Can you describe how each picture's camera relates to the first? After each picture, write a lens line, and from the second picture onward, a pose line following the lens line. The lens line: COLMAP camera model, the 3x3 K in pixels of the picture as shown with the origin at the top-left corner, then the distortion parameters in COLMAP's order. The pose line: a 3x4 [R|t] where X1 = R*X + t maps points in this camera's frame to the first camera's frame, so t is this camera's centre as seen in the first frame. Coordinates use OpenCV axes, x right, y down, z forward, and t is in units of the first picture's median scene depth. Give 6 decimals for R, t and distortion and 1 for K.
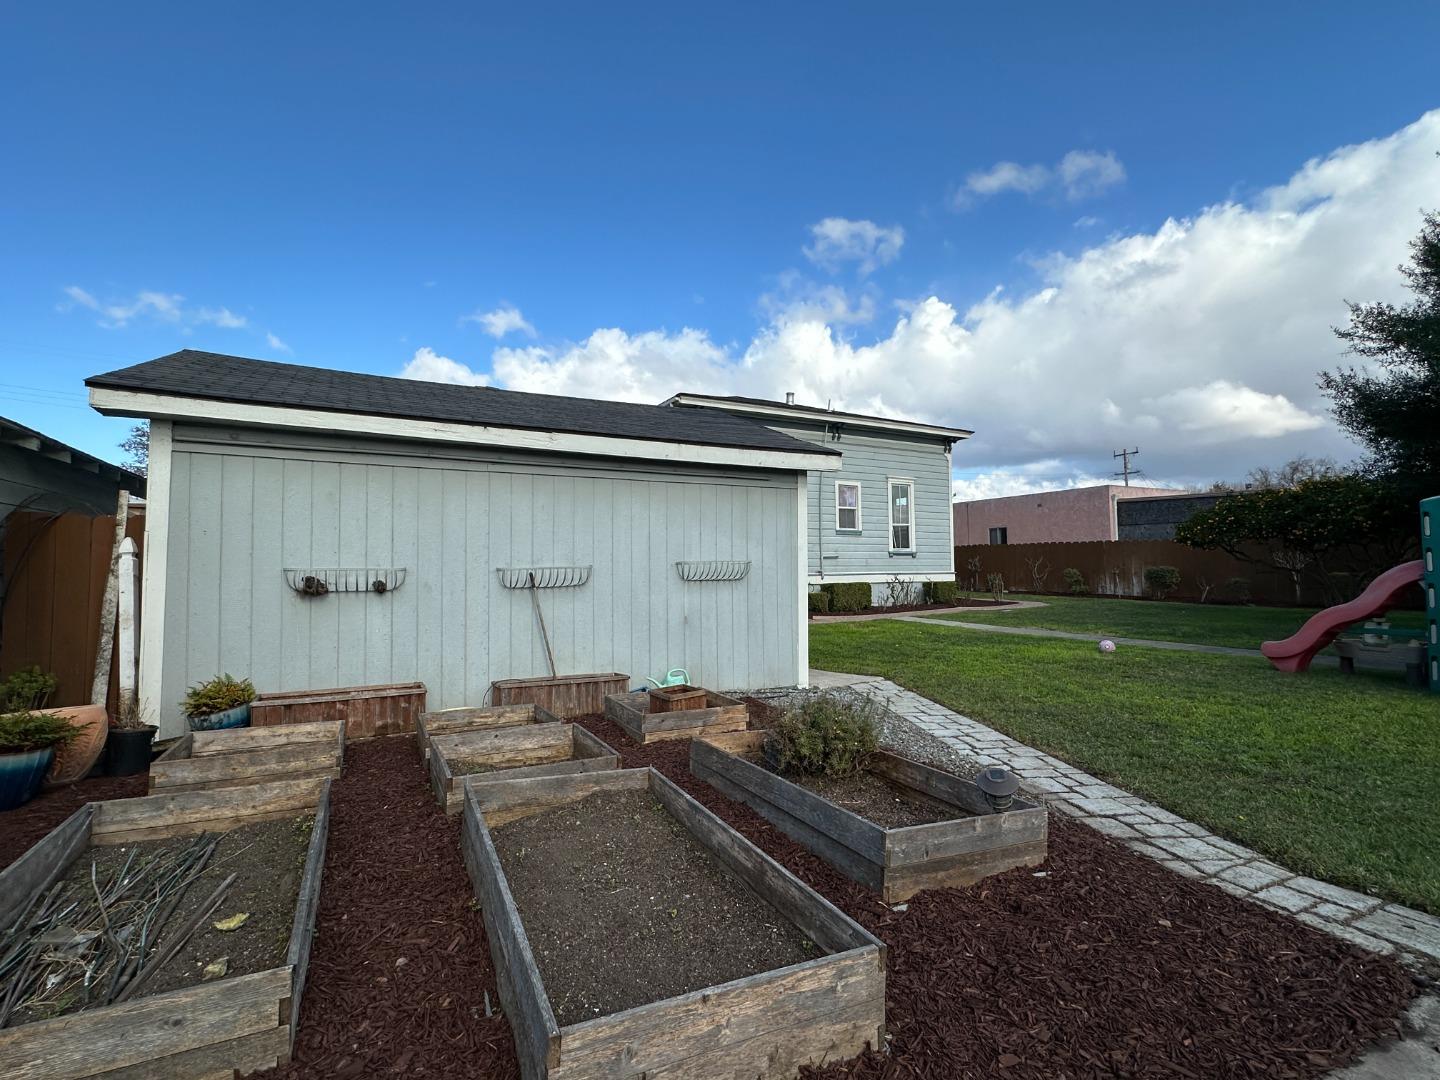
lens RADIAL K [[657.8, 0, 720.6], [0, 657.8, 540.2], [0, 0, 1]] dist [-0.007715, 0.001734]
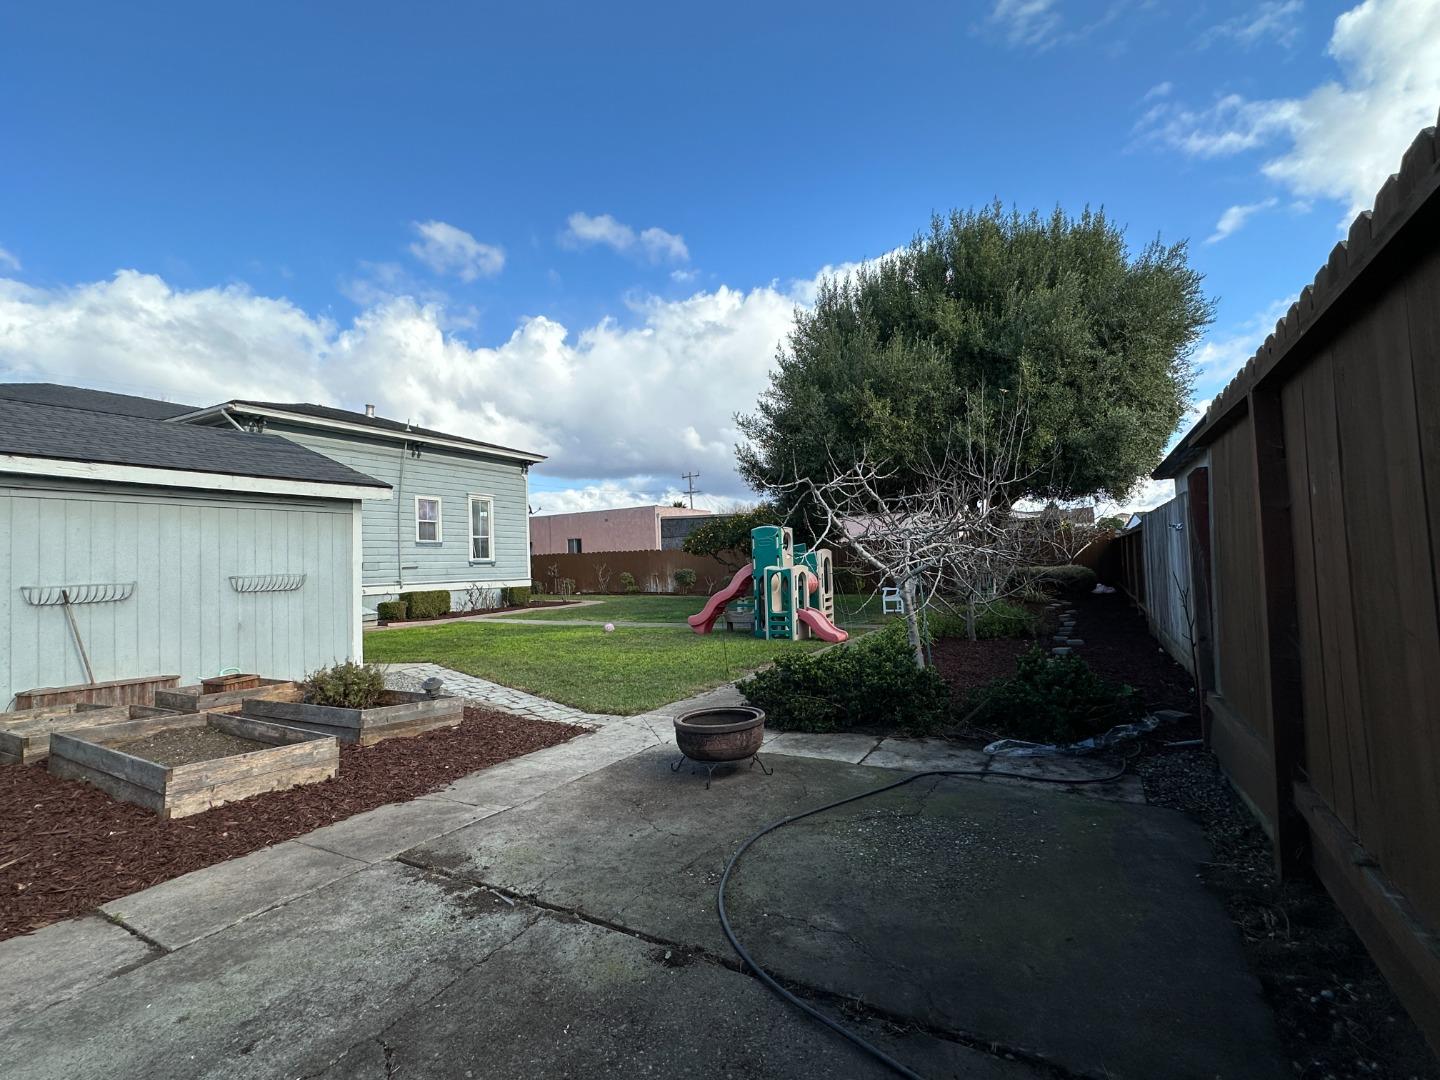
lens RADIAL K [[657.8, 0, 727.1], [0, 657.8, 537.2], [0, 0, 1]] dist [-0.007715, 0.001734]
pose [[0.834871, 0.004288, 0.550429, 0.012227], [0.004068, 0.999894, -0.013960, -0.006997], [-0.550430, 0.013894, 0.834765, -0.192574]]
